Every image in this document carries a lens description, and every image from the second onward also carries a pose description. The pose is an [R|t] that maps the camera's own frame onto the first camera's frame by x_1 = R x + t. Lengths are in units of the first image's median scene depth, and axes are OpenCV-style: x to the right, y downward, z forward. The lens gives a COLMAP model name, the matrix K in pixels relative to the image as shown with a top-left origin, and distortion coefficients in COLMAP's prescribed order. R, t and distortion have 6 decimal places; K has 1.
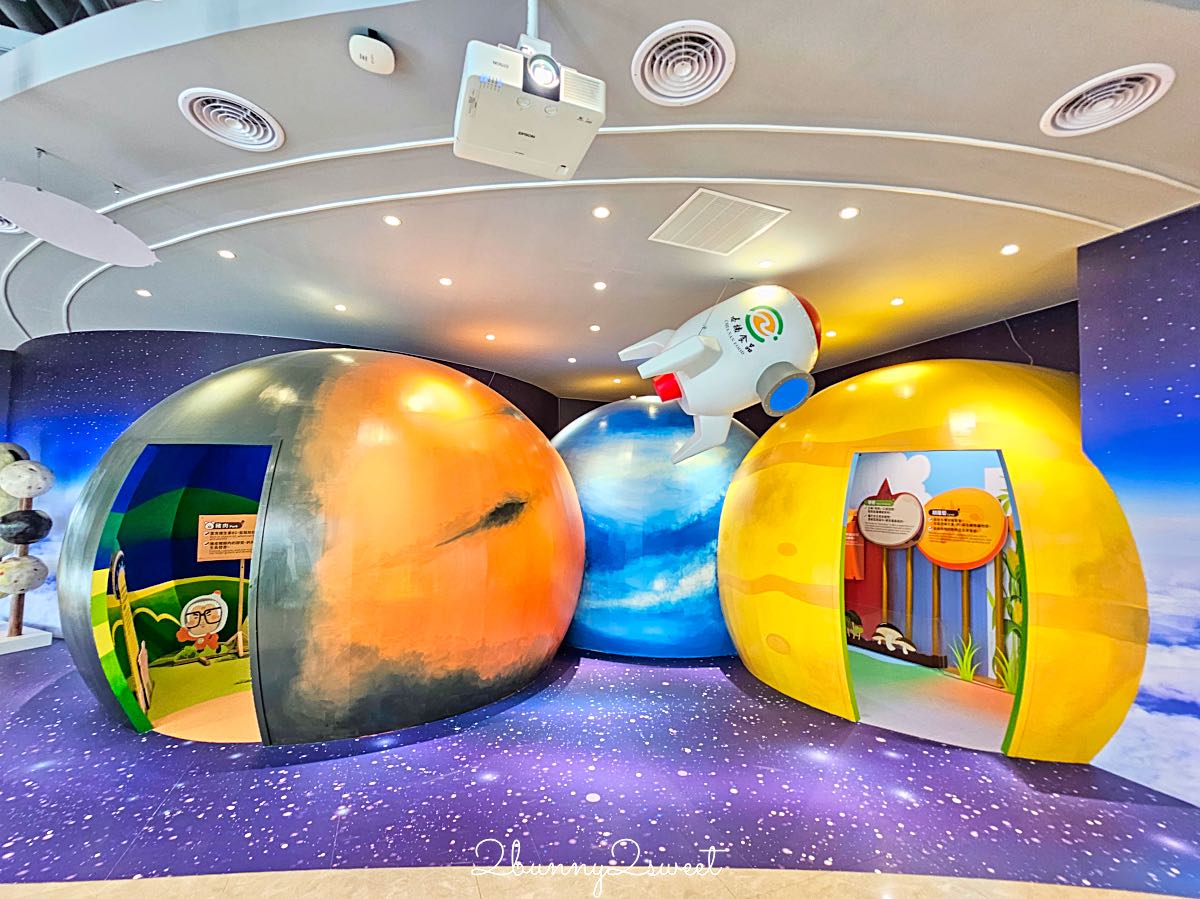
lens RADIAL K [[512.6, 0, 600.0], [0, 512.6, 449.5], [0, 0, 1]] dist [-0.004869, 0.000040]
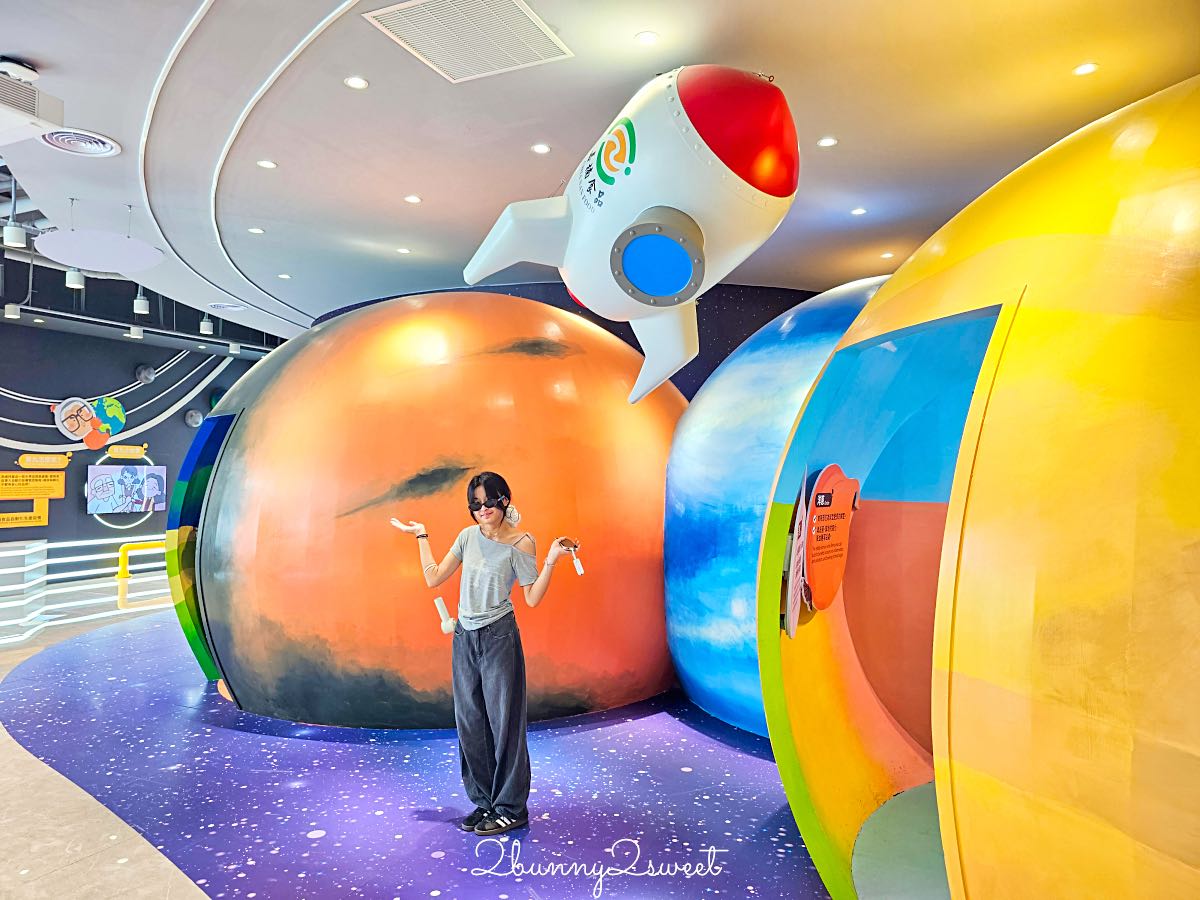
lens RADIAL K [[809.0, 0, 584.4], [0, 809.0, 402.4], [0, 0, 1]] dist [0.057168, -0.053792]
pose [[0.700456, -0.074724, -0.709774, 0.933129], [0.072699, 0.996801, -0.033196, 0.066701], [0.709984, -0.028348, 0.703647, 0.320549]]
